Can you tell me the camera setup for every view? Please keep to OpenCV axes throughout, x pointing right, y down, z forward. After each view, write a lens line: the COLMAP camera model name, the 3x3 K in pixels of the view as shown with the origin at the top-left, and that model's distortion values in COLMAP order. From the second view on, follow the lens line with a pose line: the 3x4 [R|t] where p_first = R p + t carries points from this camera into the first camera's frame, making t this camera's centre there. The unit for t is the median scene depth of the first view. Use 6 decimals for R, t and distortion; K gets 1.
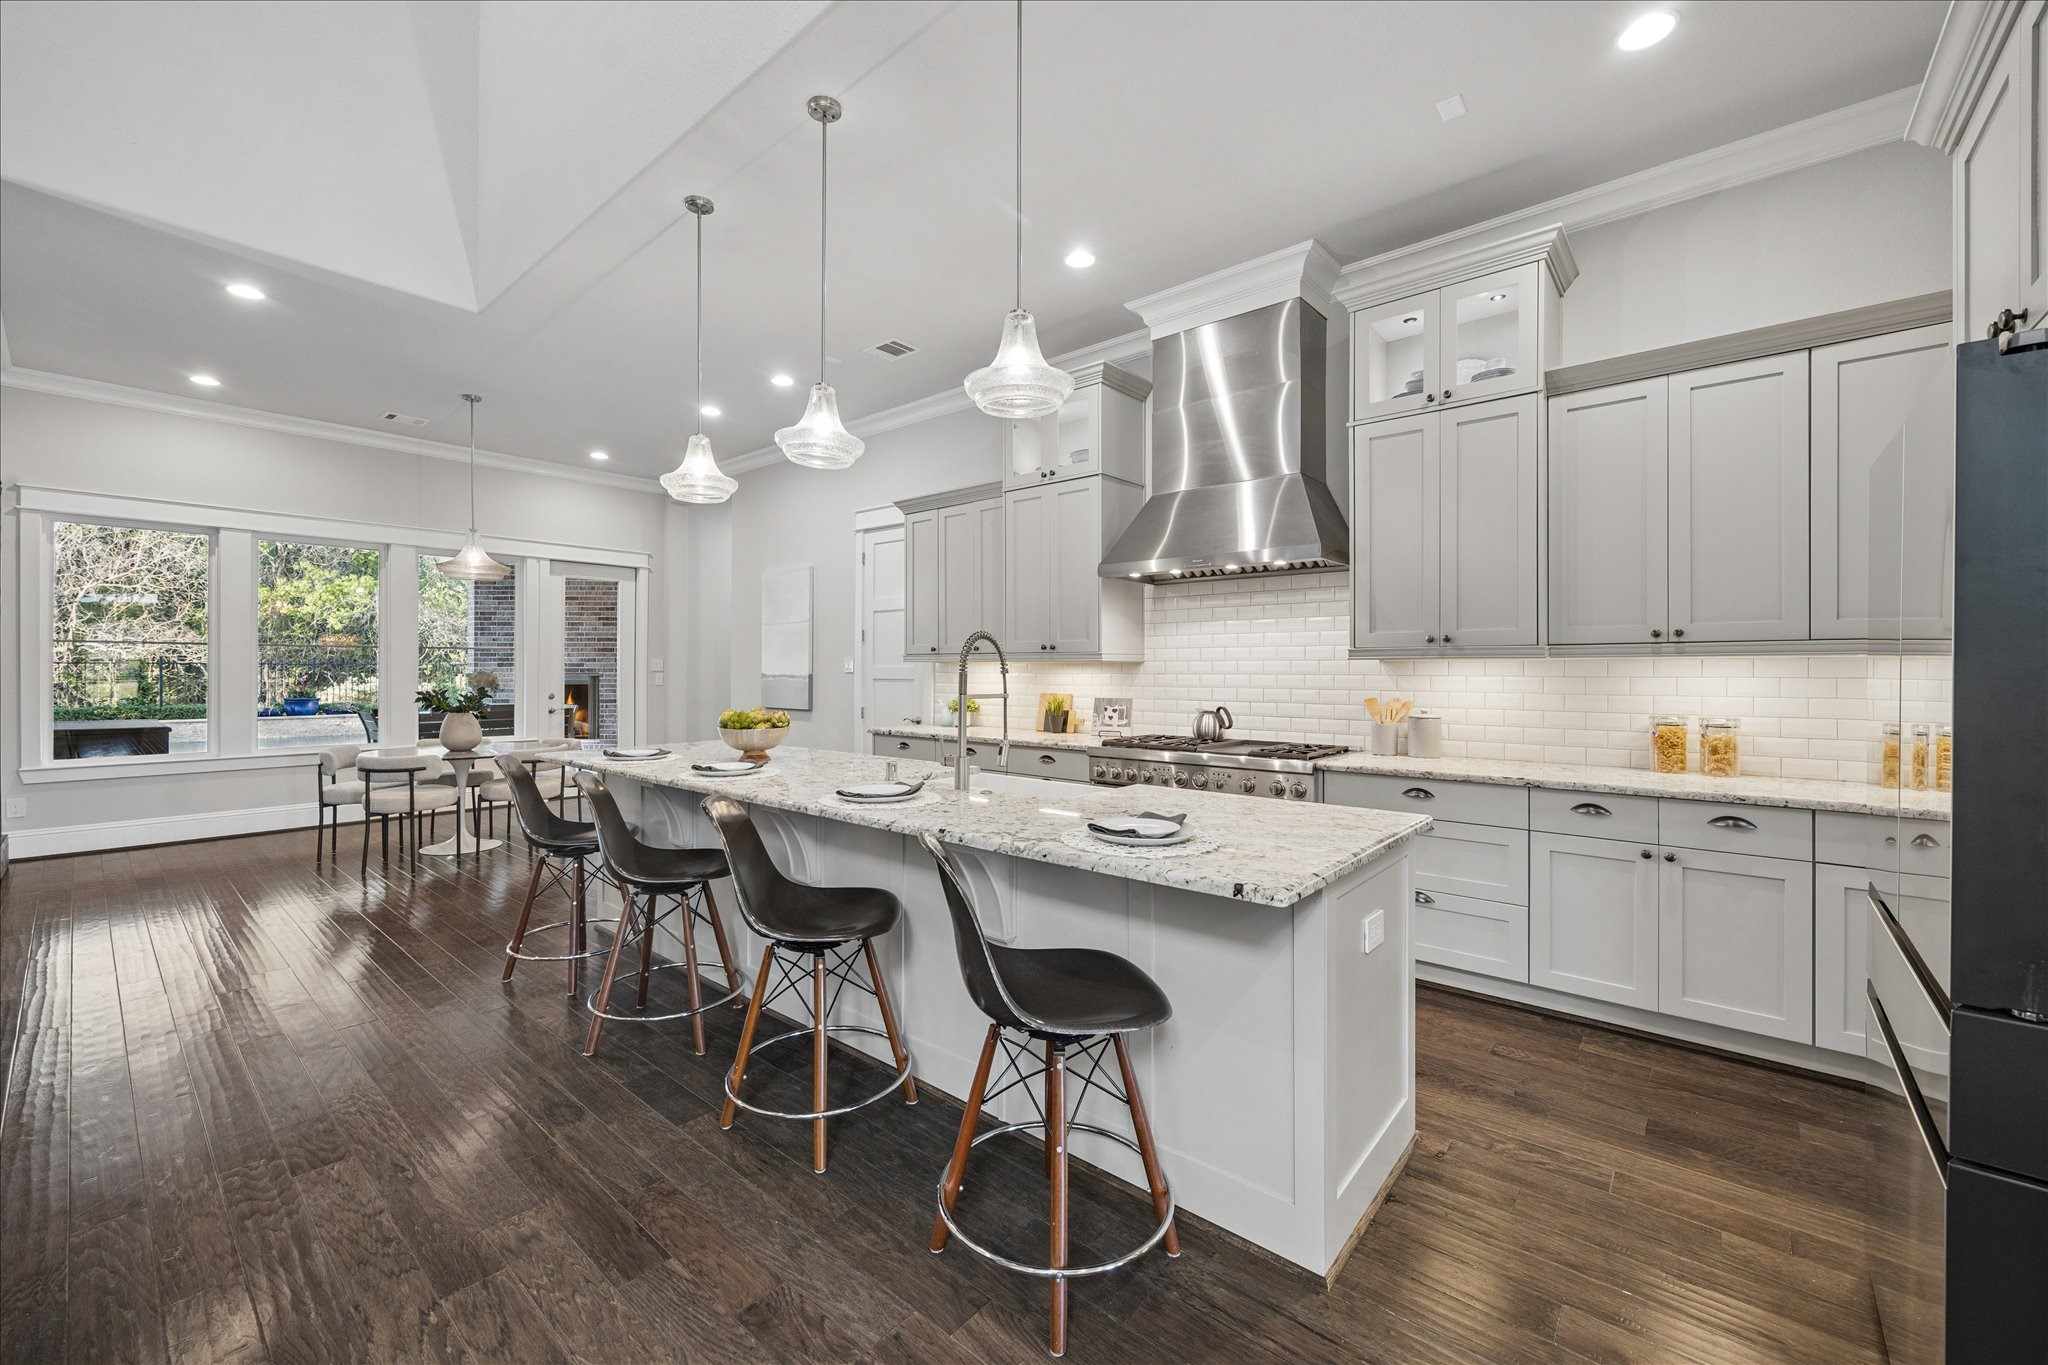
lens RADIAL K [[812.5, 0, 1019.0], [0, 812.5, 665.6], [0, 0, 1]] dist [0.000916, 0.000067]
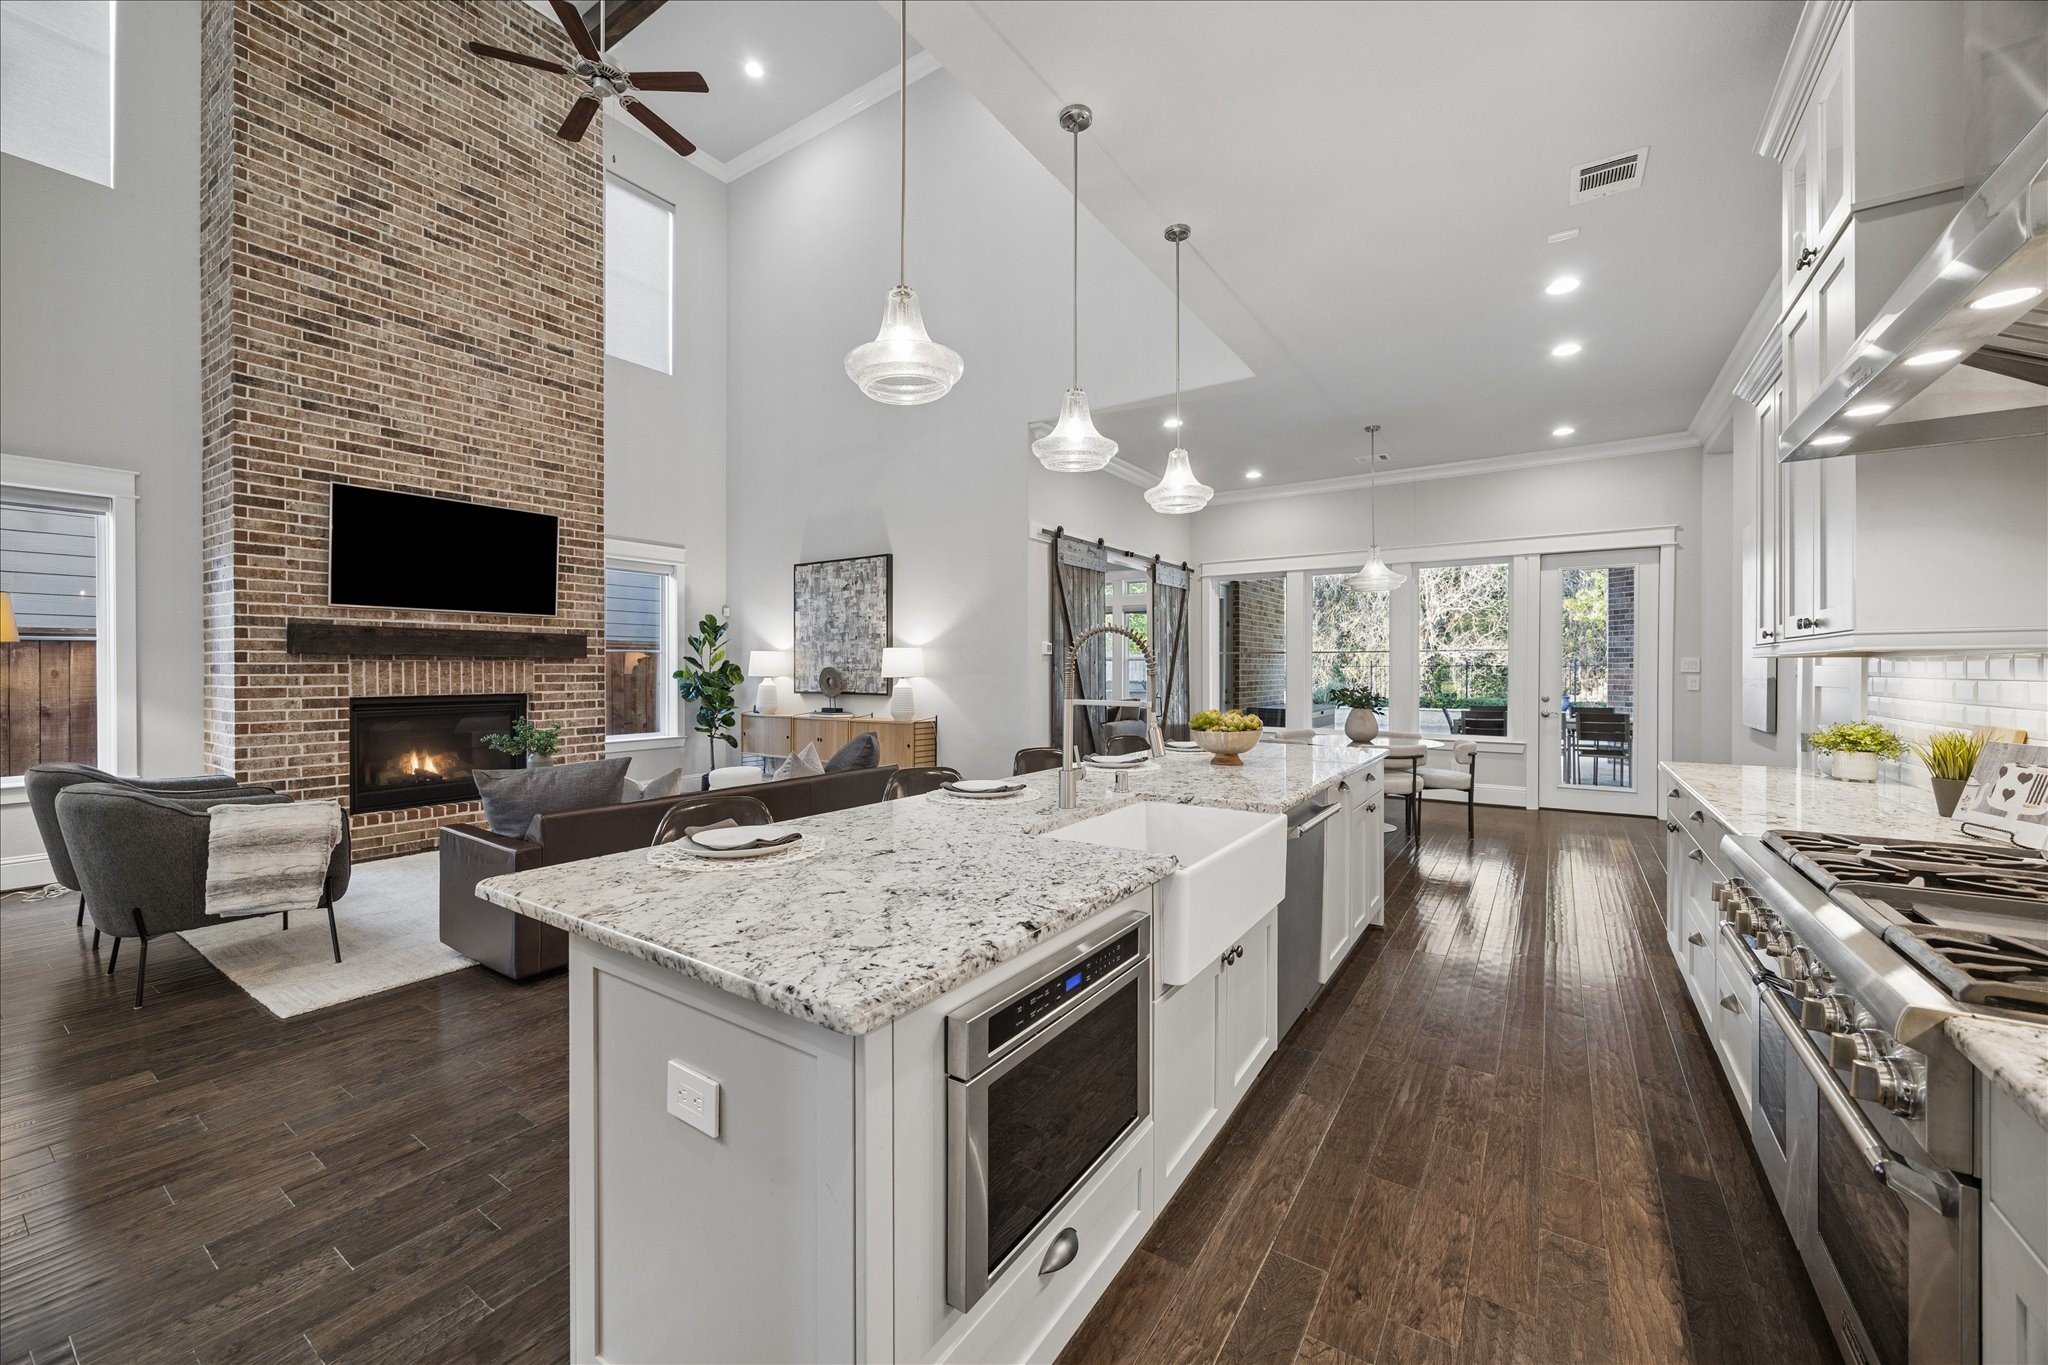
lens RADIAL K [[788.8, 0, 1027.5], [0, 788.8, 688.1], [0, 0, 1]] dist [-0.000409, 0.000046]
pose [[0.118177, 0.025213, -0.992672, 0.362742], [0.002022, 0.999669, 0.025631, 0.001146], [0.992990, -0.005036, 0.118087, 0.396602]]
